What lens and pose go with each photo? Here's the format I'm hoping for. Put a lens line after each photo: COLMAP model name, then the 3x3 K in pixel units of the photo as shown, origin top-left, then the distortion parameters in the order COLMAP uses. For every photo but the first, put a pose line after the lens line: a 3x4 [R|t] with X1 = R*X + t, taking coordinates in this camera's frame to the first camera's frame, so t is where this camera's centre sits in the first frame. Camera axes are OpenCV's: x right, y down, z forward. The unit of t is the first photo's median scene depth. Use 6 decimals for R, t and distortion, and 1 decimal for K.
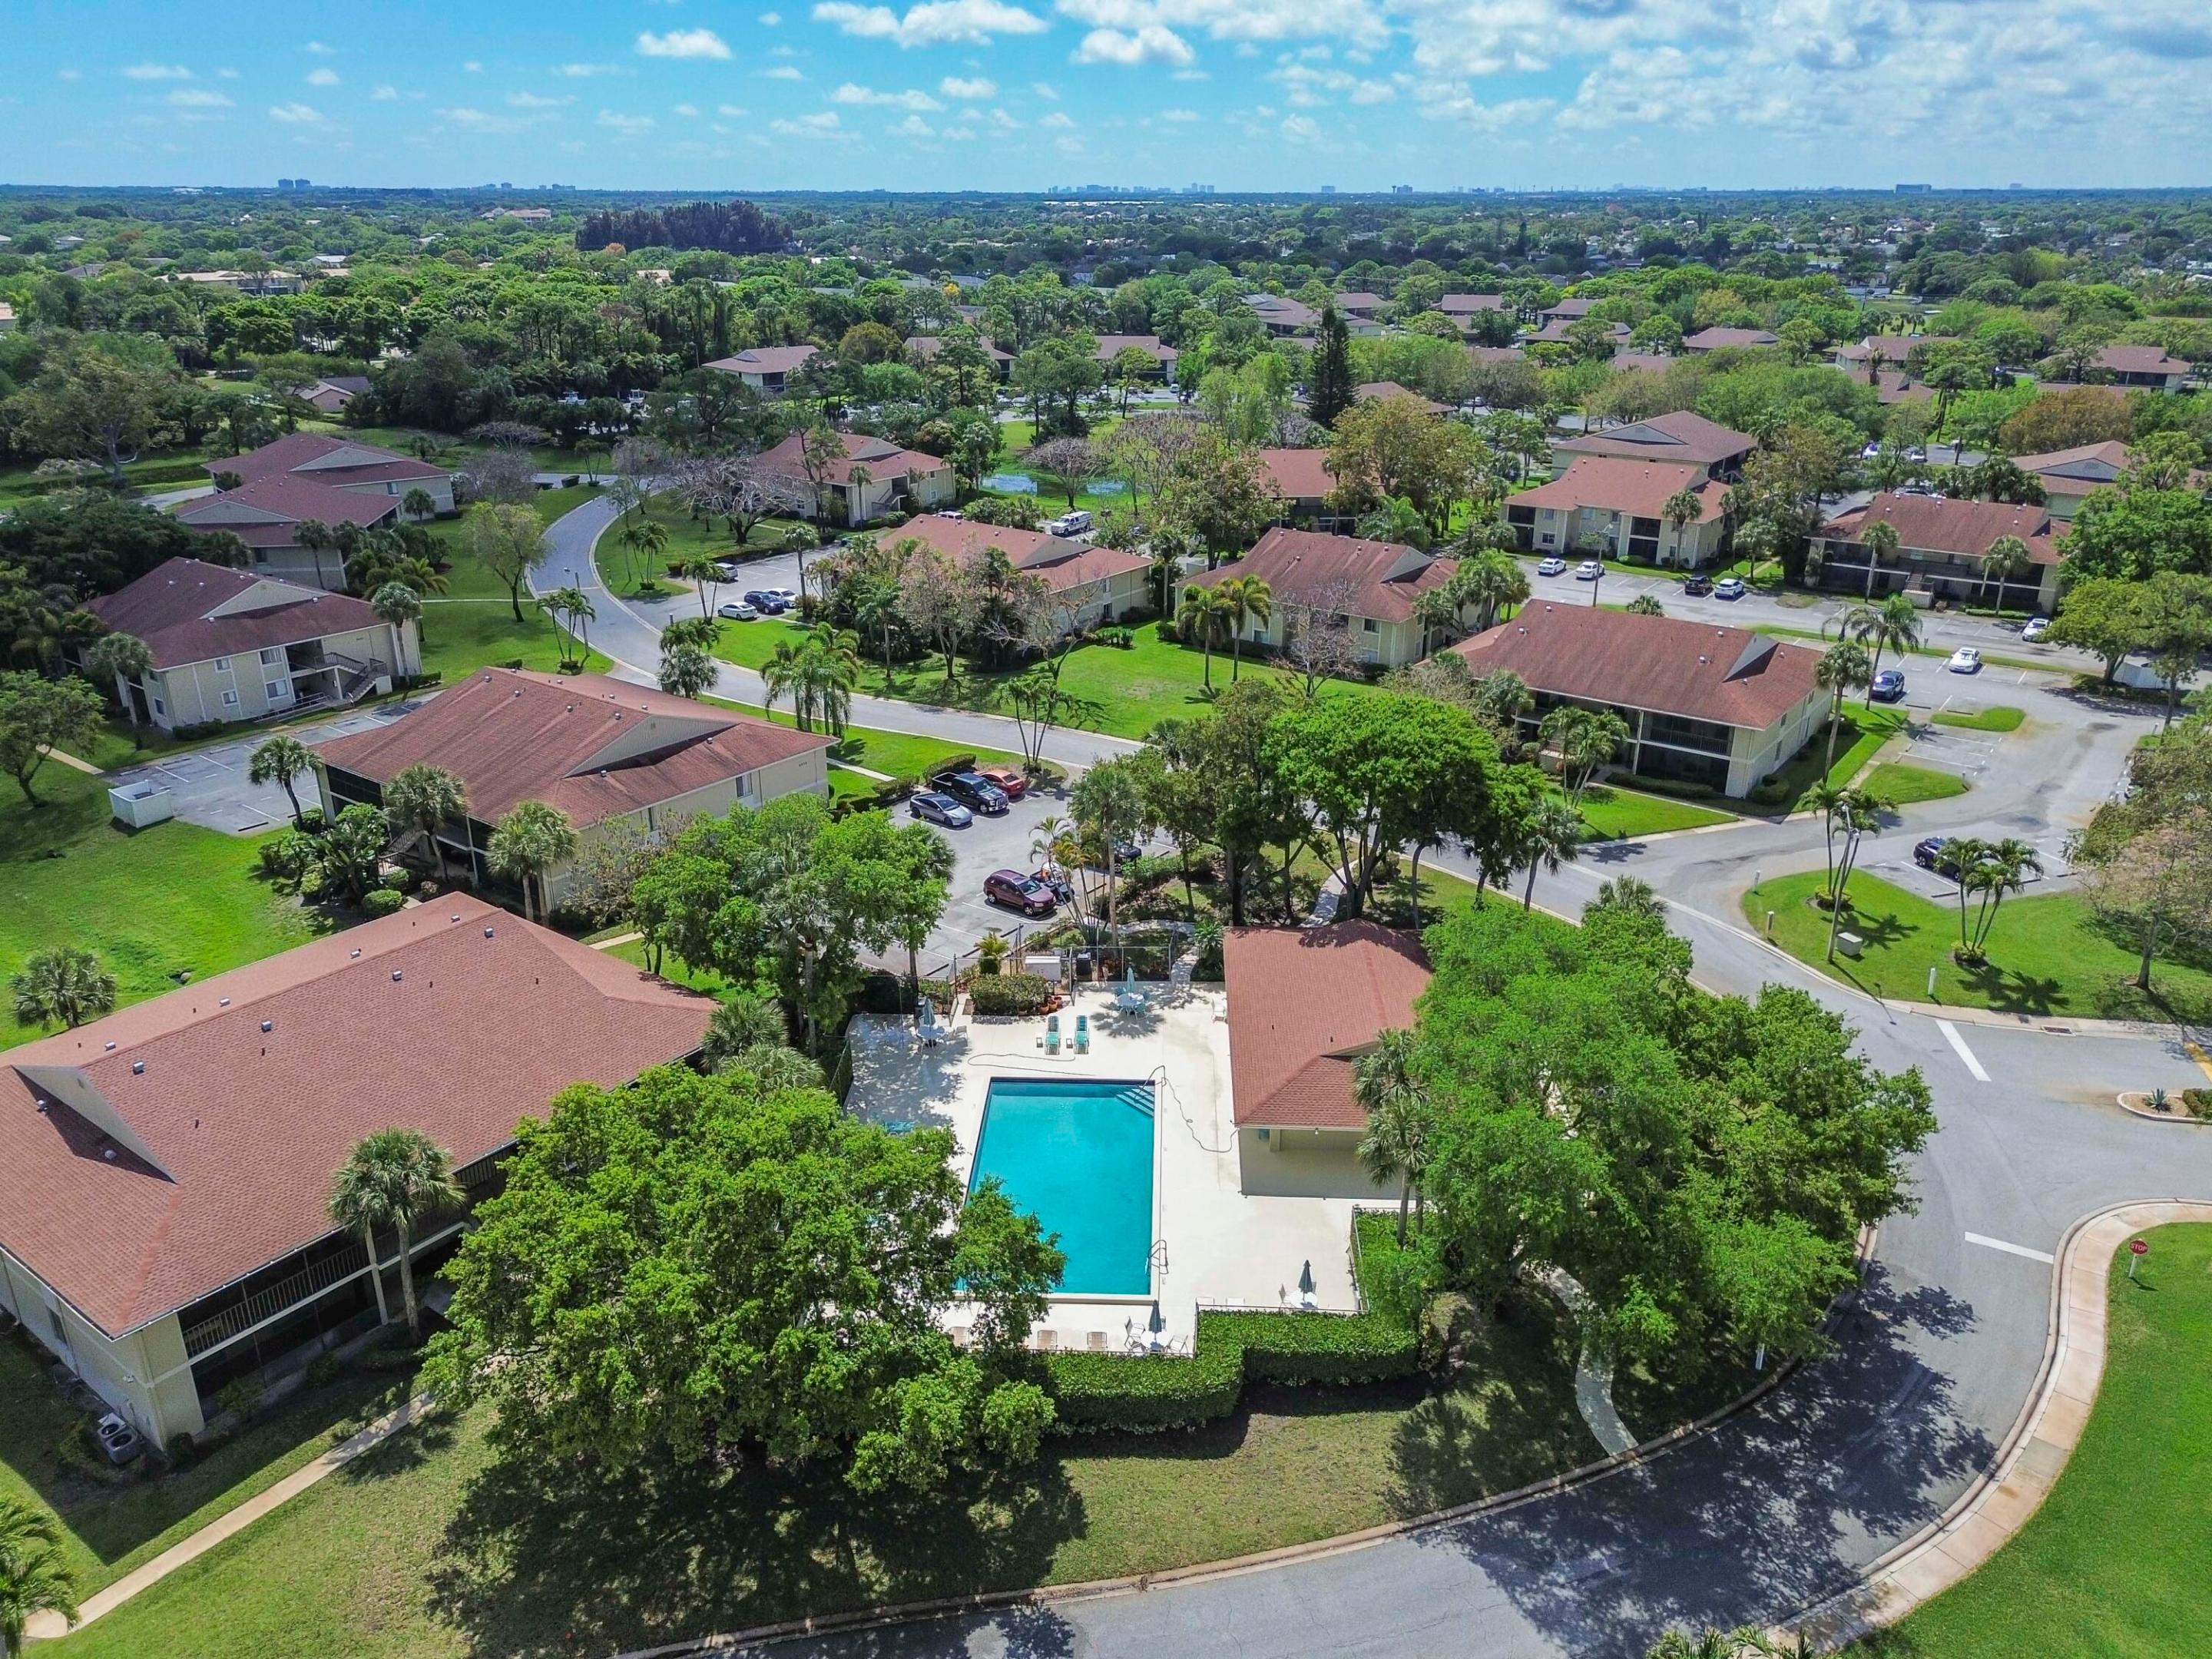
lens RADIAL K [[1571.4, 0, 1098.1], [0, 1571.4, 805.9], [0, 0, 1]] dist [0.060032, -0.048266]
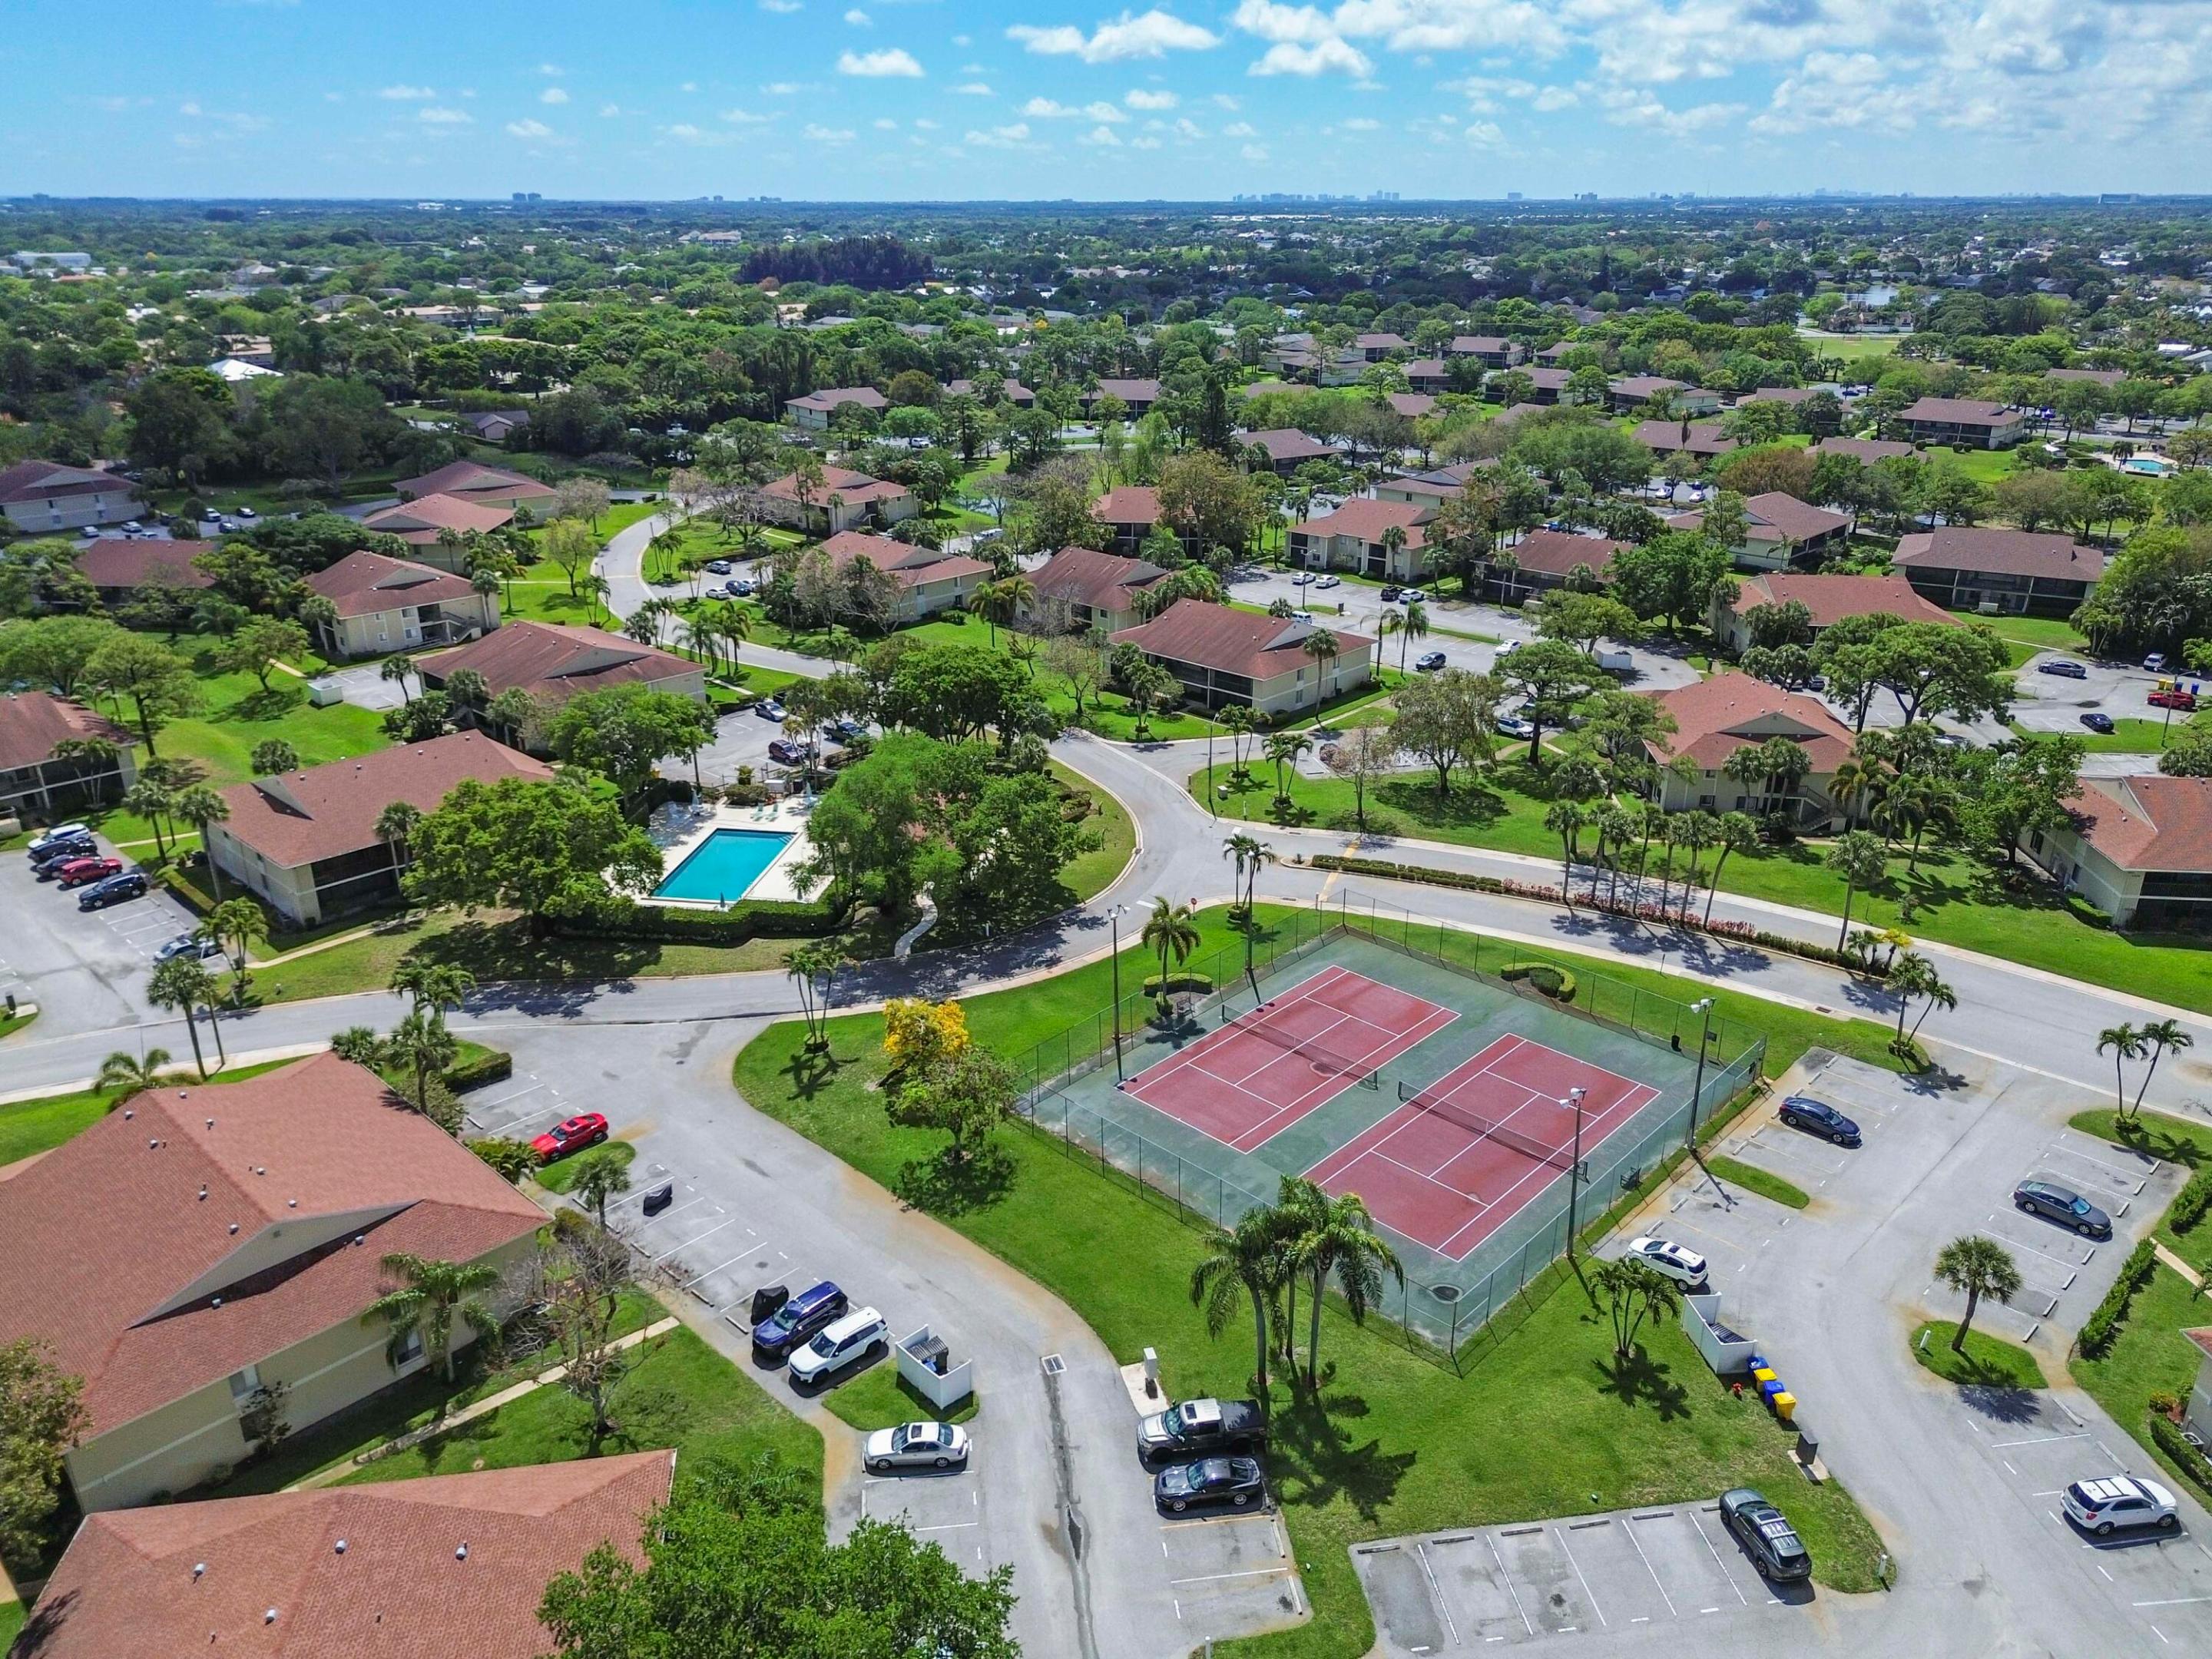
lens RADIAL K [[1571.4, 0, 1113.8], [0, 1571.4, 845.3], [0, 0, 1]] dist [0.060032, -0.048266]
pose [[0.993446, 0.040932, -0.106720, 0.146451], [-0.038556, 0.998963, 0.024228, 0.029472], [0.107601, -0.019954, 0.993994, -0.208484]]
